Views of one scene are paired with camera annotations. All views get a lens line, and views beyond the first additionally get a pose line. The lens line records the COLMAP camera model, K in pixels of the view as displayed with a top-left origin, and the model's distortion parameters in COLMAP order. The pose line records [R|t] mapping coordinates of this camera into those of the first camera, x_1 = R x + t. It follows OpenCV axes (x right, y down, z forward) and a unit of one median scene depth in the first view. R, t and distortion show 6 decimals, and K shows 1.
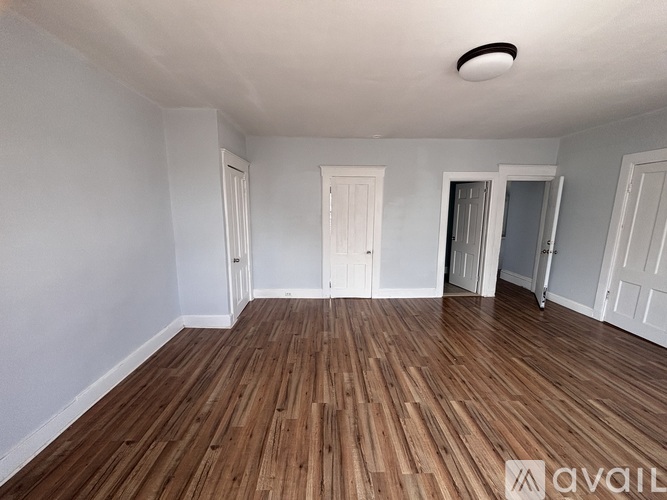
lens RADIAL K [[269.8, 0, 336.4], [0, 269.8, 250.4], [0, 0, 1]] dist [0.002861, 0.000474]
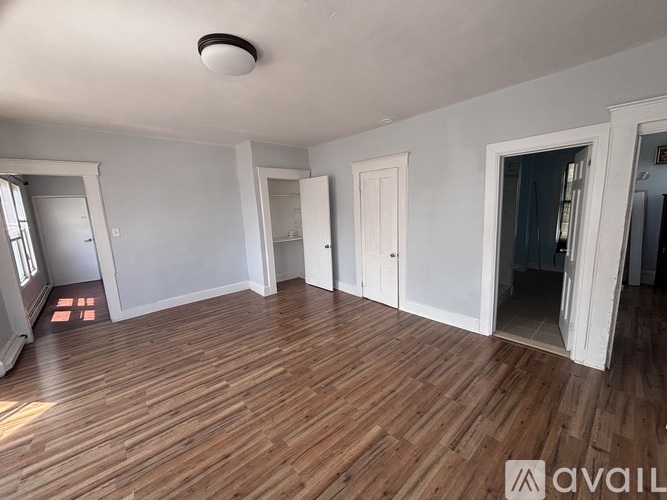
lens RADIAL K [[269.8, 0, 335.9], [0, 269.8, 250.6], [0, 0, 1]] dist [0.002861, 0.000474]
pose [[0.631735, 0.099778, -0.768736, 1.181666], [-0.076973, 0.994855, 0.065871, -0.088498], [0.771353, 0.017559, 0.636165, 0.527448]]
